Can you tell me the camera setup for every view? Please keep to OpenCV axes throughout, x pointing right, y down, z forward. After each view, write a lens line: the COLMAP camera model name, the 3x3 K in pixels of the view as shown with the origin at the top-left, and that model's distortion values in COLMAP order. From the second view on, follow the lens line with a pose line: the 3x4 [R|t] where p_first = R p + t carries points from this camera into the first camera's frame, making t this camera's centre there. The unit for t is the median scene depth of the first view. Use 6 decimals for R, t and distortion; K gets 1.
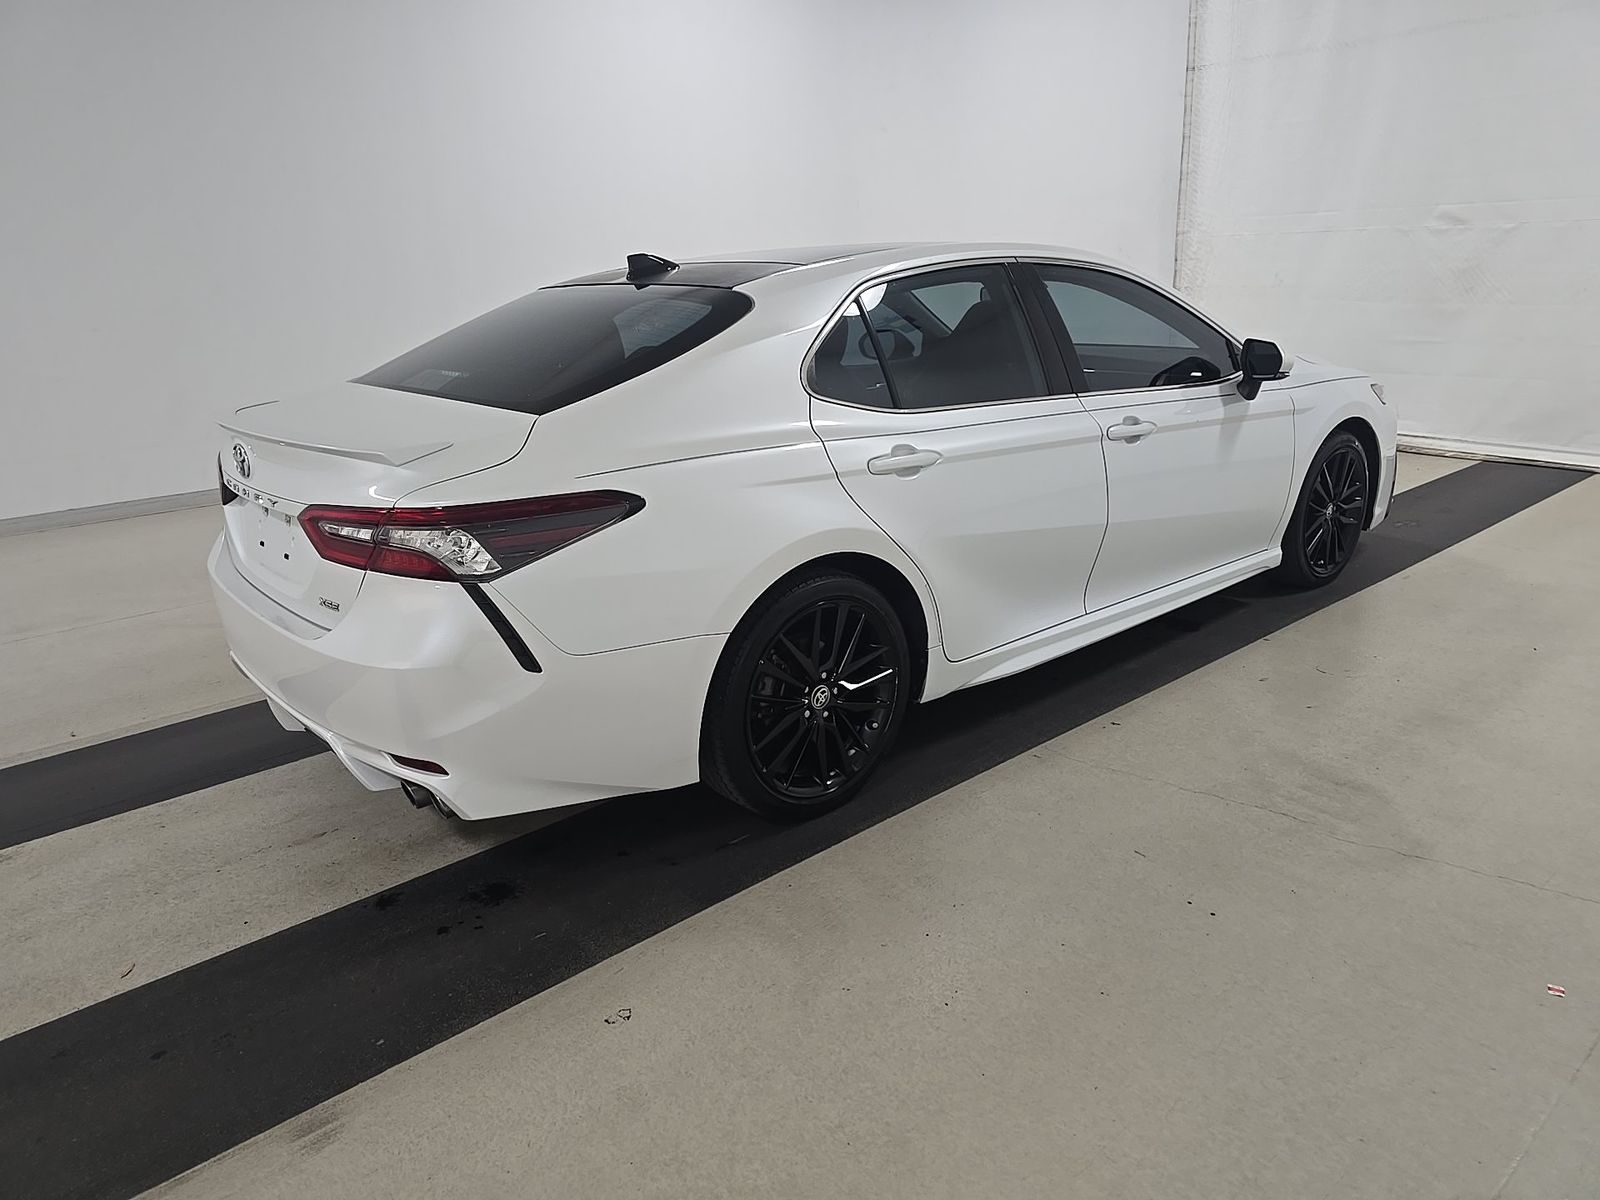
lens RADIAL K [[1089.2, 0, 800.0], [0, 1089.2, 600.0], [0, 0, 1]] dist [-0.000761, -0.002343]
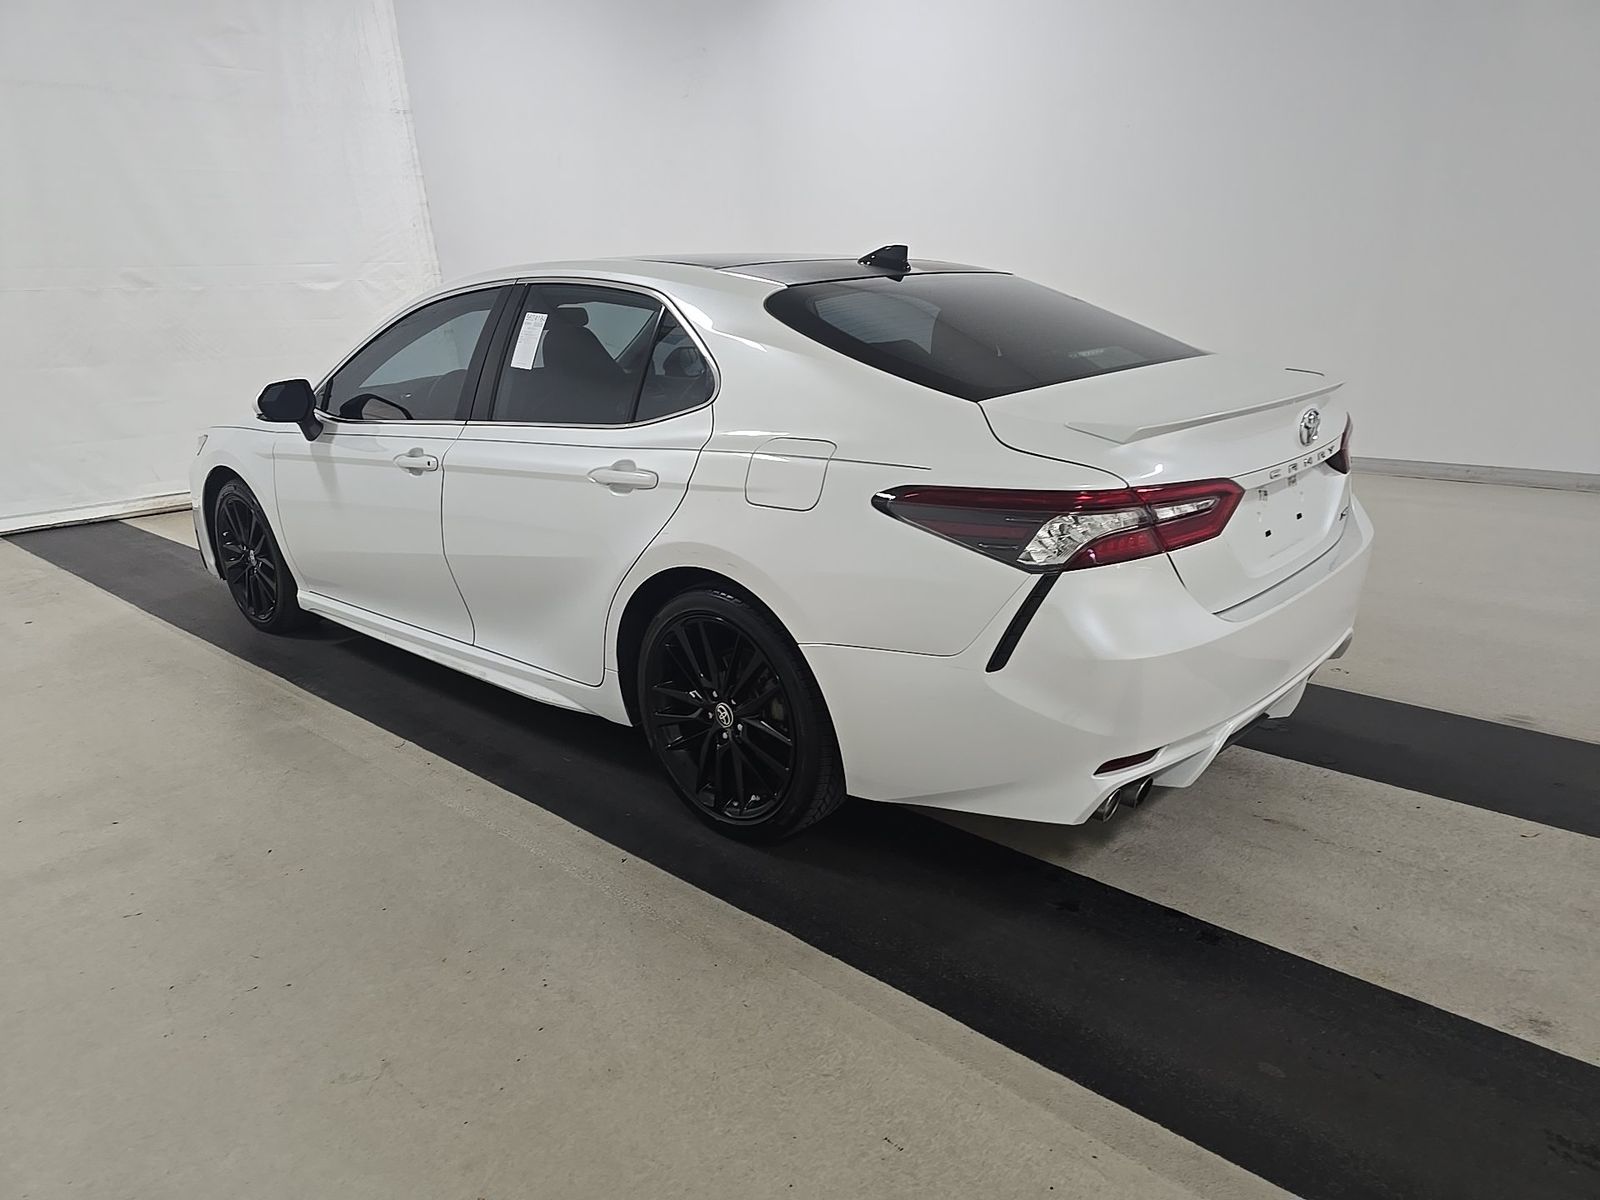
lens RADIAL K [[1059.9, 0, 832.7], [0, 1059.9, 600.4], [0, 0, 1]] dist [-0.007033, -0.003401]
pose [[-0.128885, -0.240507, 0.962053, -0.820176], [0.328207, 0.905123, 0.270245, -0.221148], [-0.935772, 0.350583, -0.037720, 0.883005]]
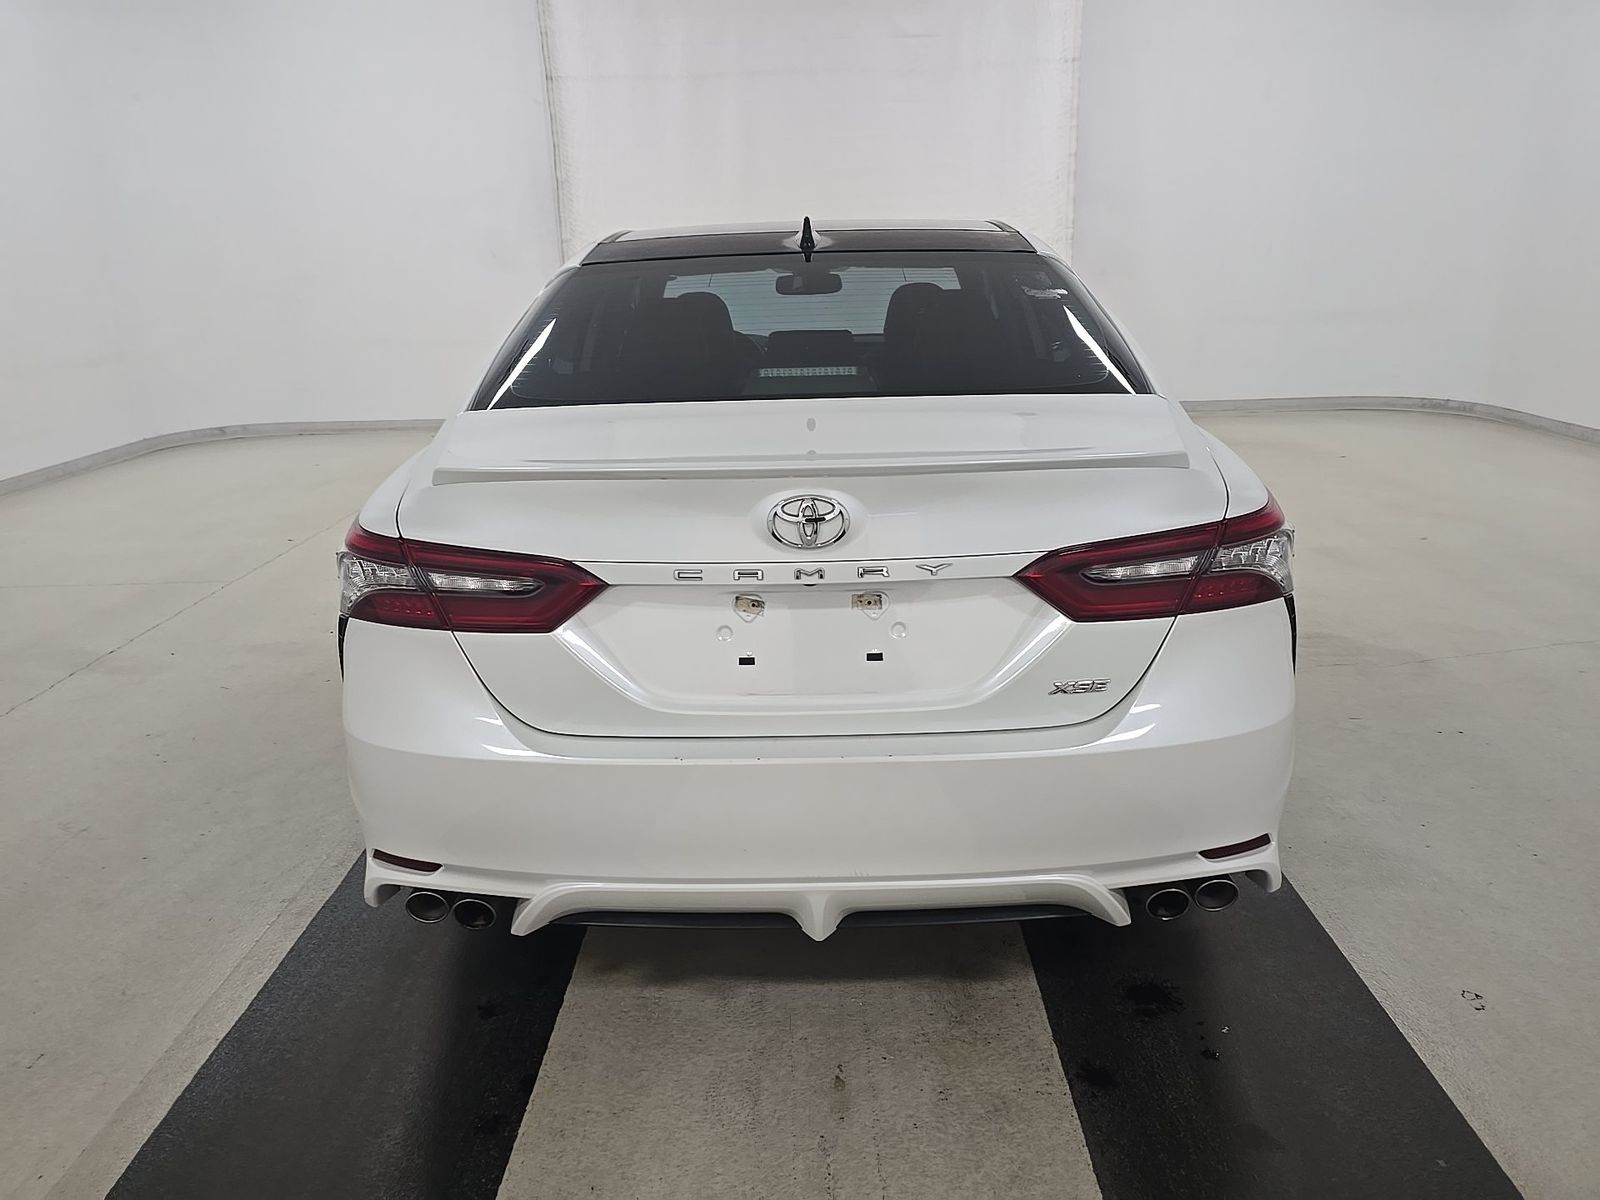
lens RADIAL K [[1089.2, 0, 800.0], [0, 1089.2, 600.0], [0, 0, 1]] dist [-0.000761, -0.002343]
pose [[0.656072, -0.202607, 0.726994, -0.575930], [0.220071, 0.972786, 0.072506, -0.074867], [-0.721899, 0.112421, 0.682805, 0.364606]]
